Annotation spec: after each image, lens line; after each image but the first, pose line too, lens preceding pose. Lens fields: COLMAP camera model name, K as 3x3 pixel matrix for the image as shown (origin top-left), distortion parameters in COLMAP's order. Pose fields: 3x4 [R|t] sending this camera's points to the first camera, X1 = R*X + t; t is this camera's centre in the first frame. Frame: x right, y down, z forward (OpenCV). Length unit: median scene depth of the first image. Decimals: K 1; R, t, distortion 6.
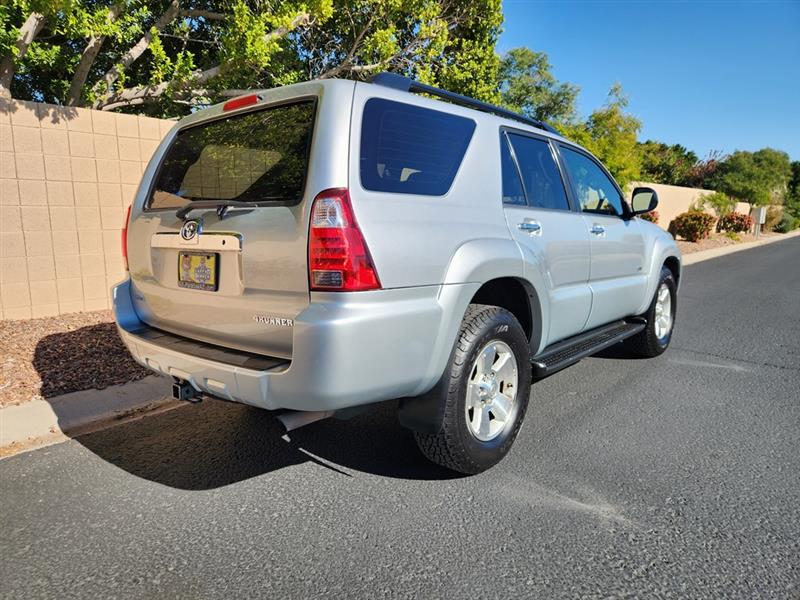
lens RADIAL K [[543.5, 0, 400.0], [0, 543.5, 300.0], [0, 0, 1]] dist [0.058621, -0.047863]
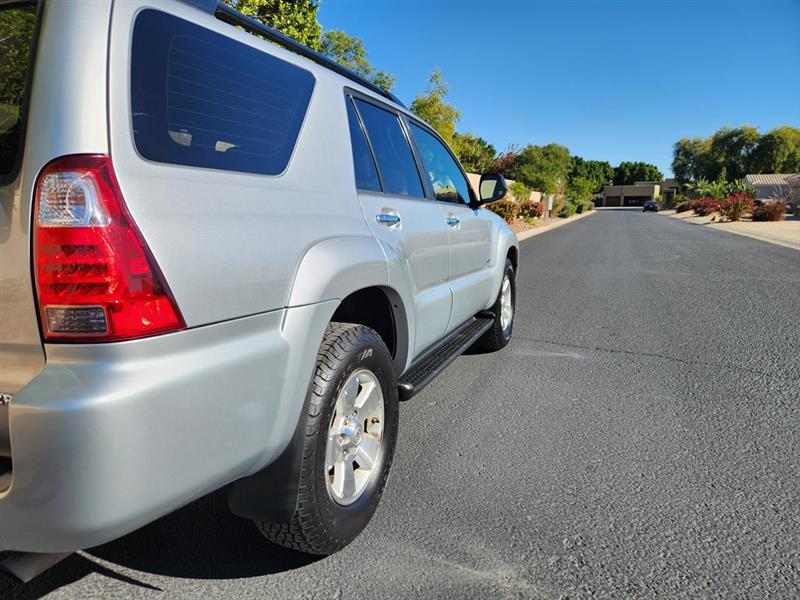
lens RADIAL K [[535.3, 0, 390.8], [0, 535.3, 309.5], [0, 0, 1]] dist [0.090502, -0.078099]
pose [[0.955496, -0.056341, 0.289573, 0.004963], [0.043810, 0.997809, 0.049582, -0.031891], [-0.291732, -0.034689, 0.955871, 0.192549]]
